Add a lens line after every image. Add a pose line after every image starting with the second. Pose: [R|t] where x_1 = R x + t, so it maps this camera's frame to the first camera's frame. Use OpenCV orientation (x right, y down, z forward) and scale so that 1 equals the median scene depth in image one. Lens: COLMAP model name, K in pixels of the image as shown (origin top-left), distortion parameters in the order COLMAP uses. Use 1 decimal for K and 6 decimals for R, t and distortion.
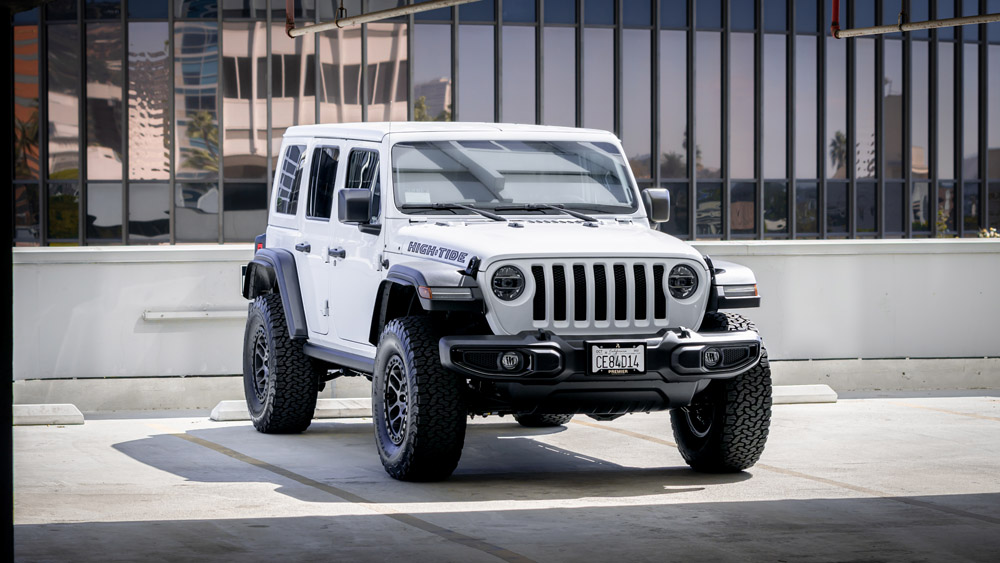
lens RADIAL K [[3303.7, 0, 500.7], [0, 3303.7, 282.1], [0, 0, 1]] dist [0.001149, 0.000000]
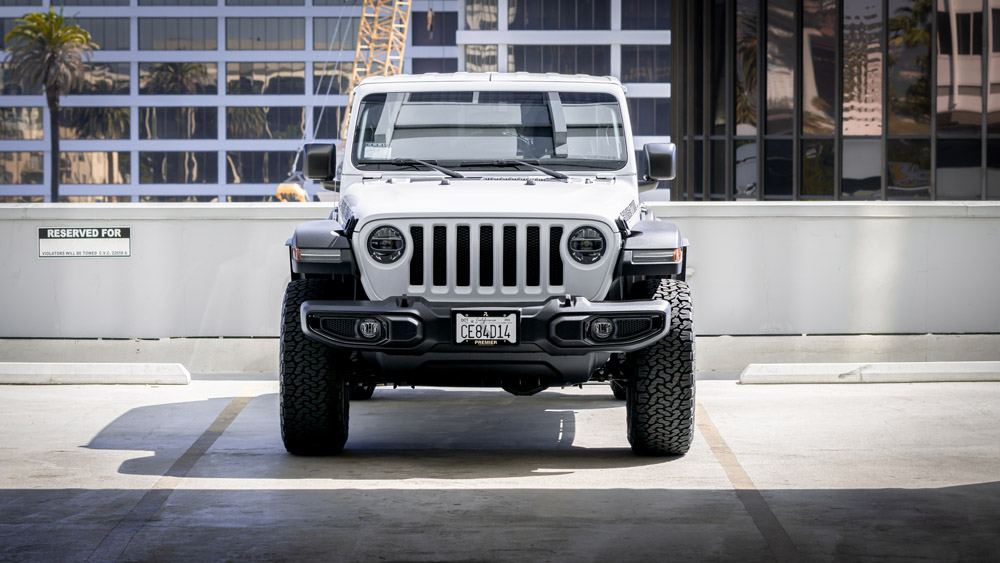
lens RADIAL K [[3303.7, 0, 502.0], [0, 3303.7, 280.5], [0, 0, 1]] dist [0.001149, 0.000000]
pose [[0.946929, 0.014387, -0.321120, 0.326912], [-0.010276, 0.999842, 0.014492, -0.003363], [0.321277, -0.010423, 0.946928, 0.129652]]
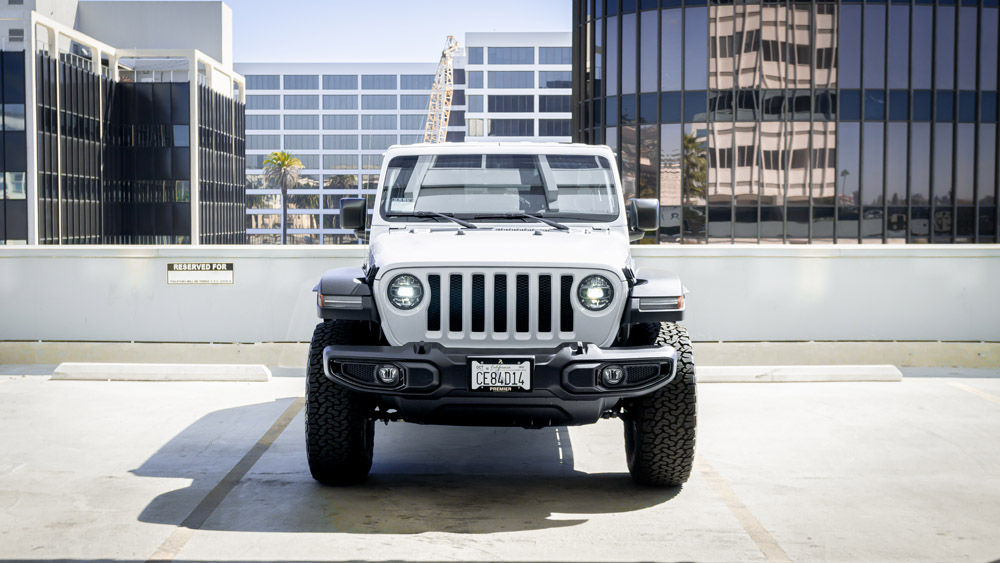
lens RADIAL K [[1372.4, 0, 467.6], [0, 1372.4, 280.1], [0, 0, 1]] dist [0.061076, 0.000000]
pose [[0.943266, 0.019253, -0.331480, 0.152657], [-0.012411, 0.999664, 0.022744, -0.012536], [0.331806, -0.017340, 0.943188, 0.613590]]
